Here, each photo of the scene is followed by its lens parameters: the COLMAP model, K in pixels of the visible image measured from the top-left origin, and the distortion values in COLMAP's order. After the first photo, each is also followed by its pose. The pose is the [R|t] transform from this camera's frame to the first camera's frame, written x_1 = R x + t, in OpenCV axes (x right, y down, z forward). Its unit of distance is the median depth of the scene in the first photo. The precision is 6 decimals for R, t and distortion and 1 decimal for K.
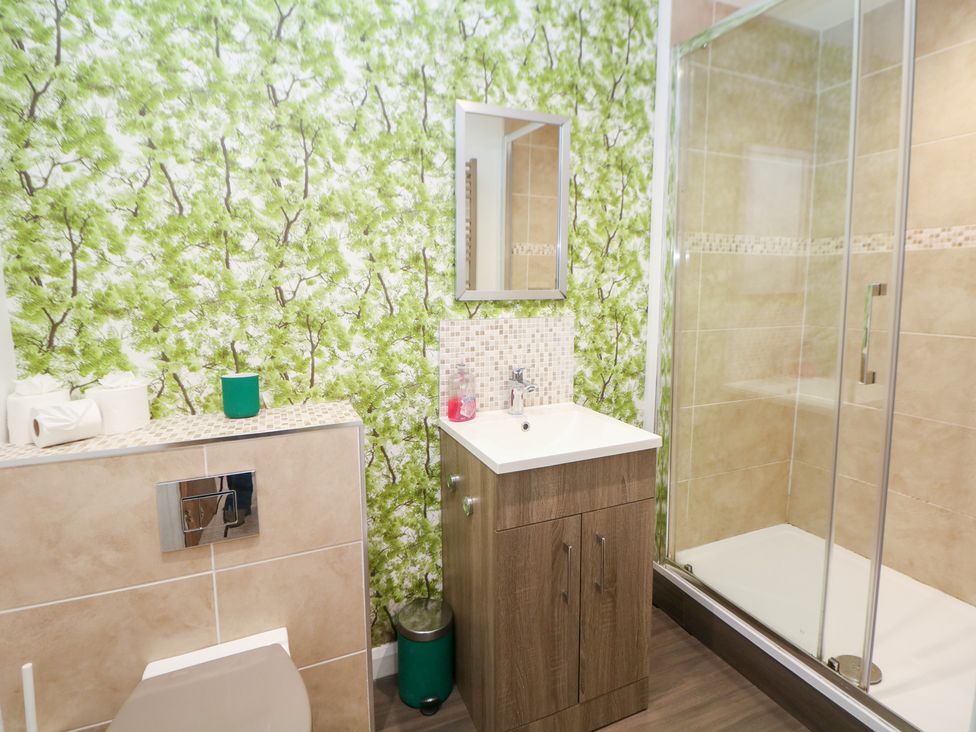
lens RADIAL K [[518.8, 0, 499.7], [0, 518.8, 338.3], [0, 0, 1]] dist [0.002104, -0.015702]
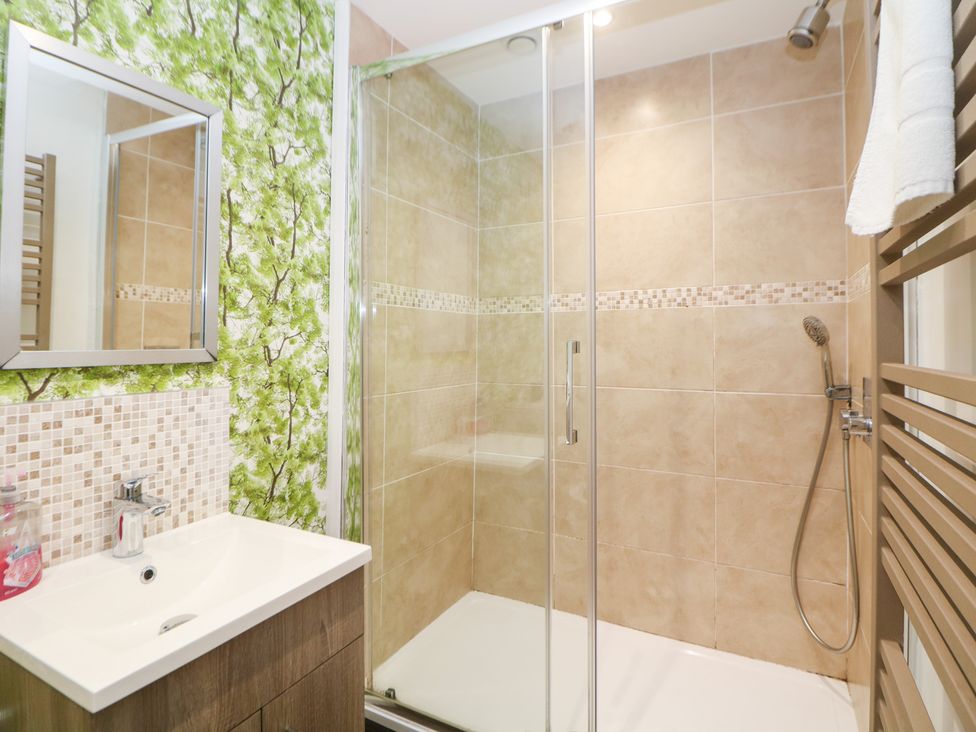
lens RADIAL K [[518.8, 0, 499.7], [0, 518.8, 338.3], [0, 0, 1]] dist [0.002104, -0.015702]
pose [[0.786201, 0.008474, 0.617913, -0.001525], [0.059713, 0.994185, -0.089610, -0.021886], [-0.615079, 0.107348, 0.781123, 0.218443]]
